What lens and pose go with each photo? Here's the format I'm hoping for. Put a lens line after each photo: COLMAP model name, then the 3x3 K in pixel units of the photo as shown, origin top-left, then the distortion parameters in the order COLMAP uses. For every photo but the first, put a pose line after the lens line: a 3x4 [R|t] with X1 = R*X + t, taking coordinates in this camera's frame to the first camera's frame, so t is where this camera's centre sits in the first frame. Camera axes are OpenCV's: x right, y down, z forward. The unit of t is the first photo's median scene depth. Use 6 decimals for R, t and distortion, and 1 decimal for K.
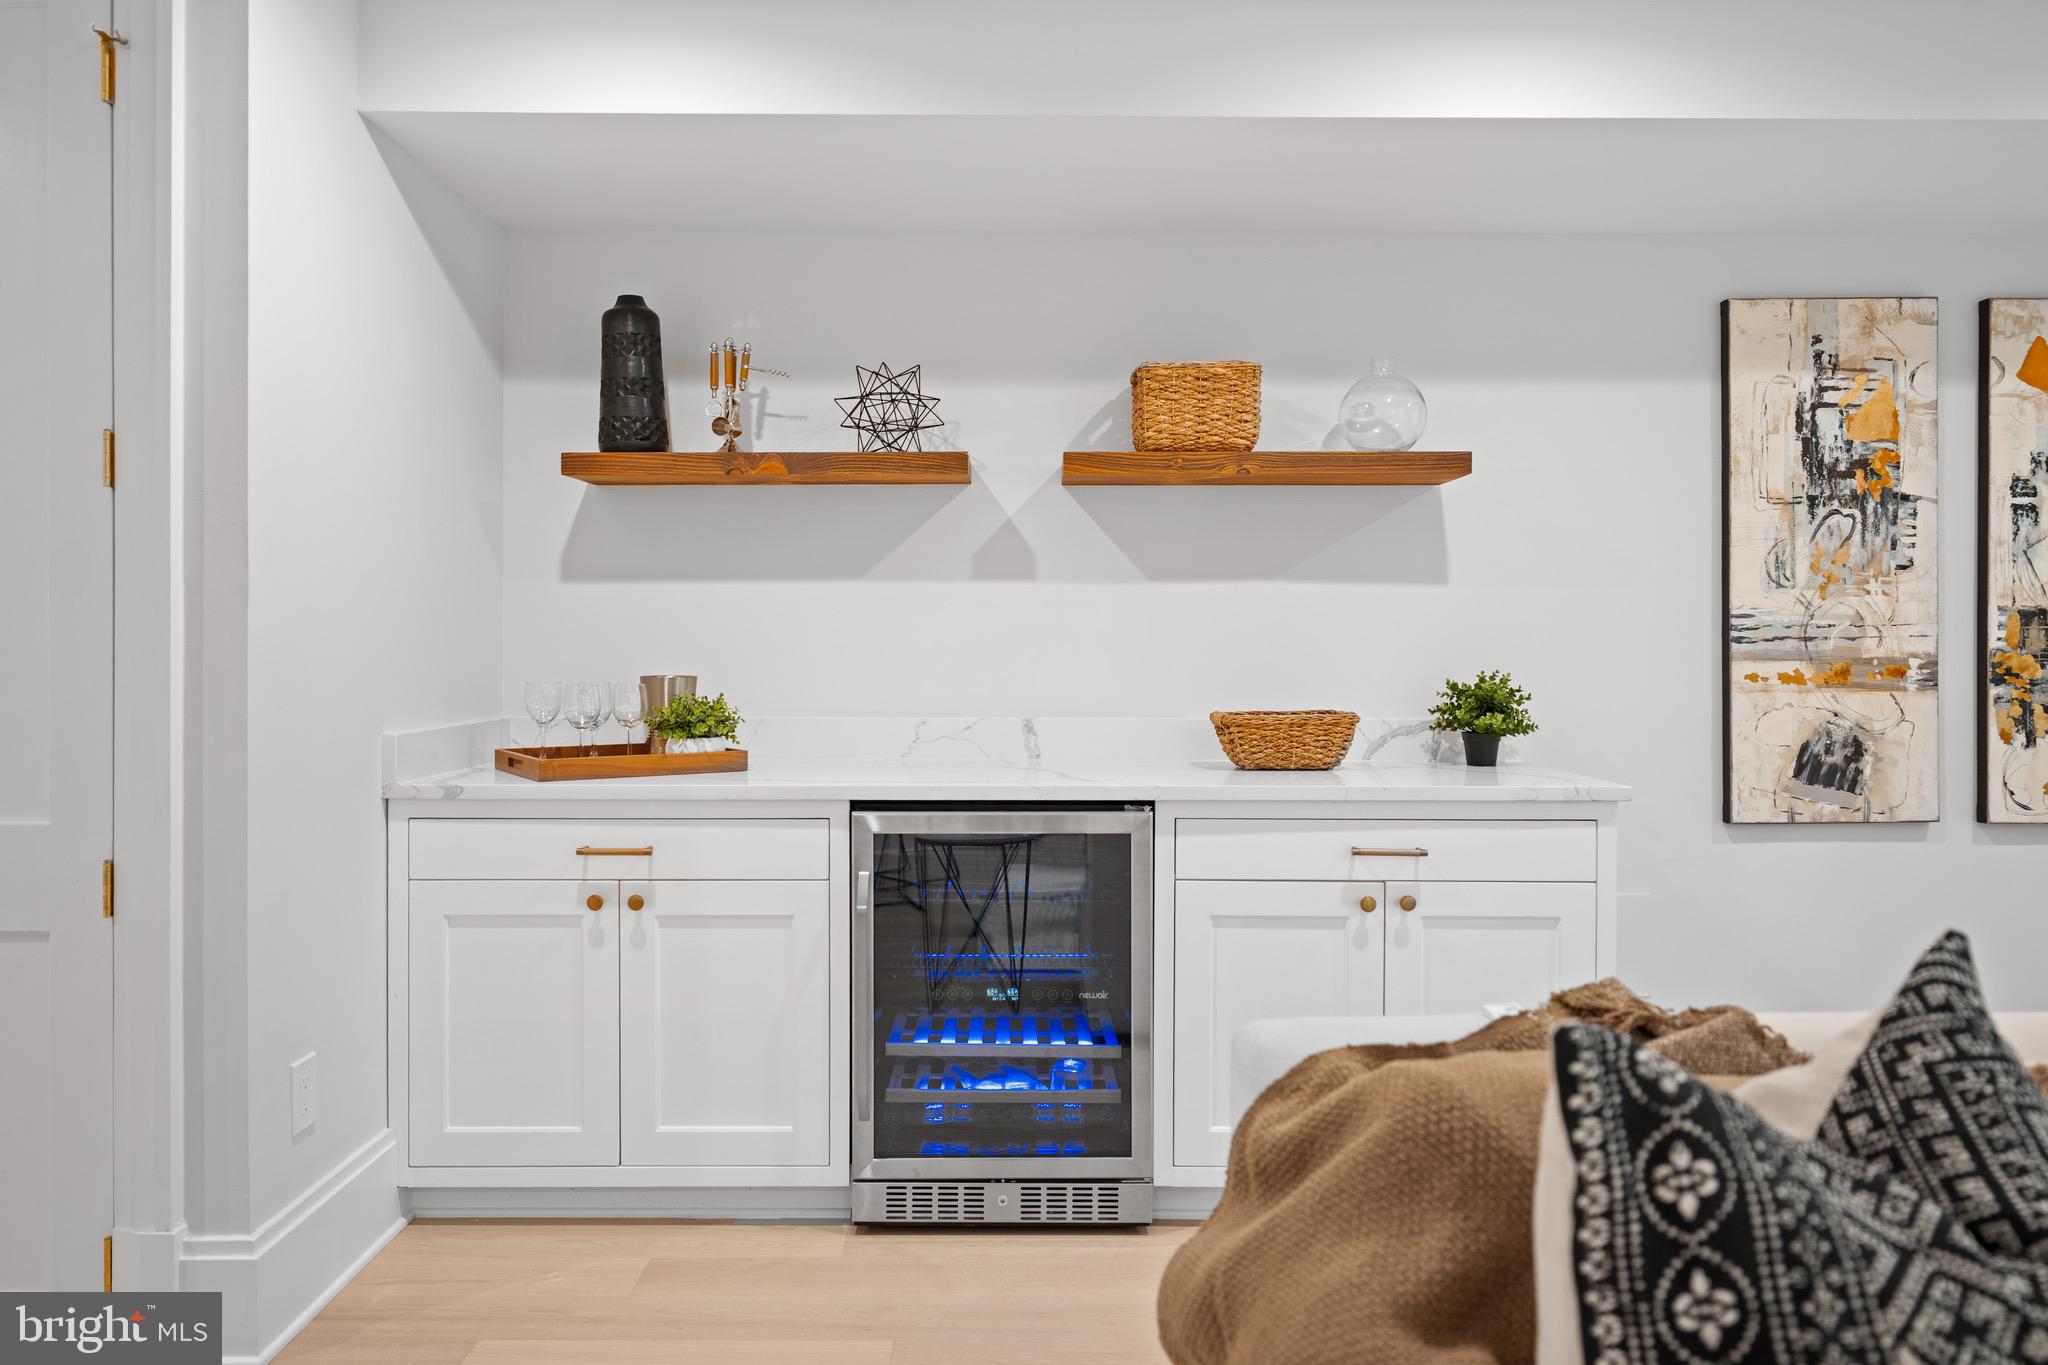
lens RADIAL K [[1418.6, 0, 1024.0], [0, 1418.6, 682.5], [0, 0, 1]] dist [-0.000537, 0.009365]
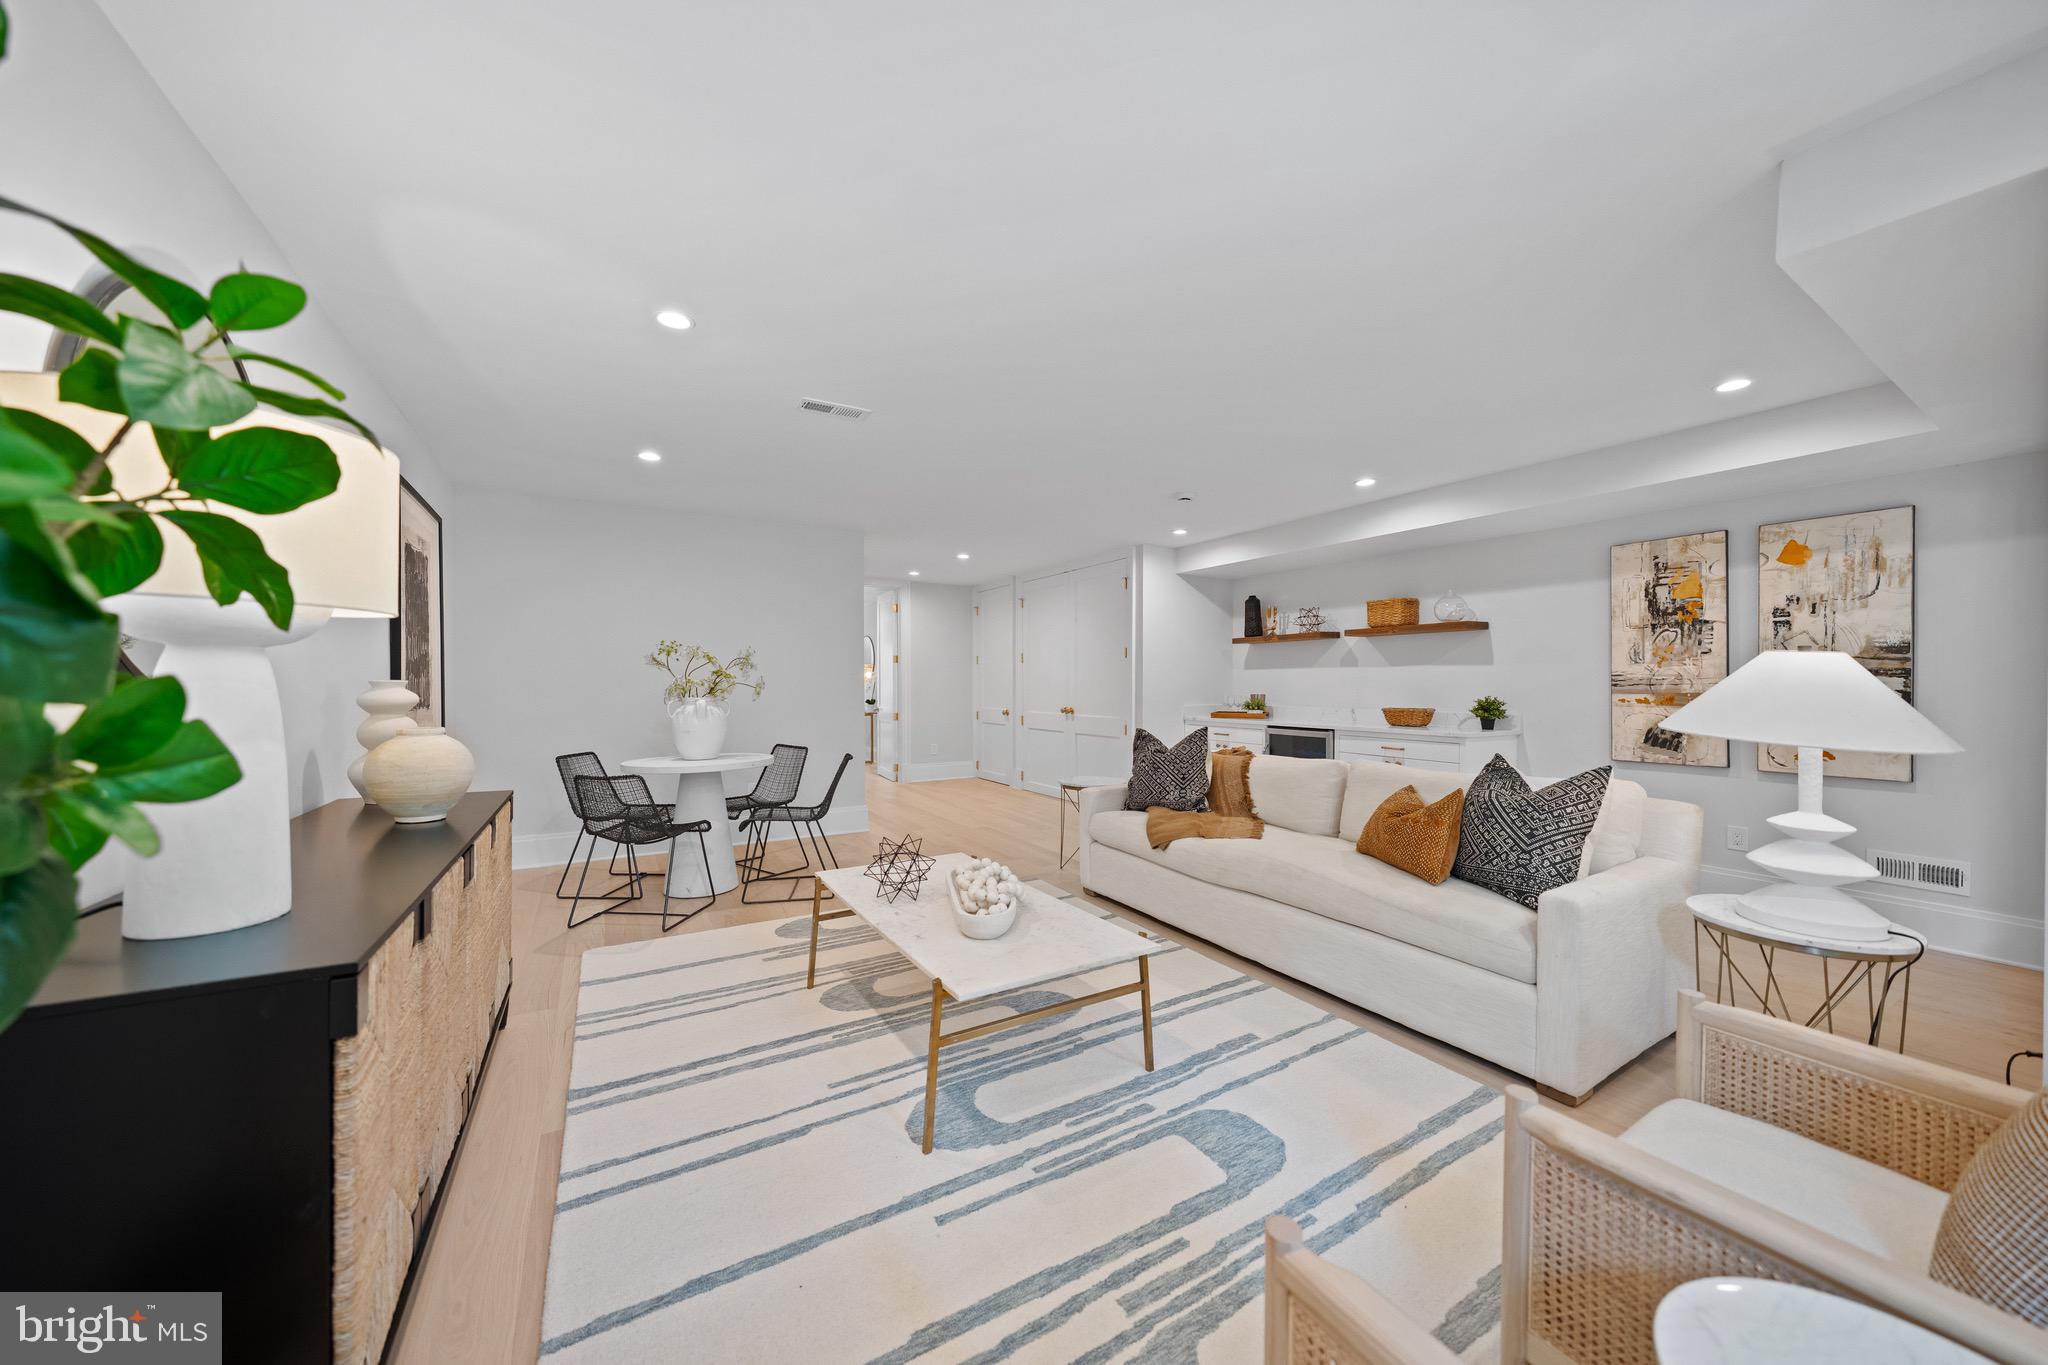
lens RADIAL K [[674.8, 0, 1024.0], [0, 674.8, 682.5], [0, 0, 1]] dist [-0.000317, -0.000013]
pose [[0.500403, -0.001631, -0.865791, 1.002300], [-0.021846, 0.999656, -0.014510, 0.004834], [0.865517, 0.026175, 0.500195, -0.462085]]
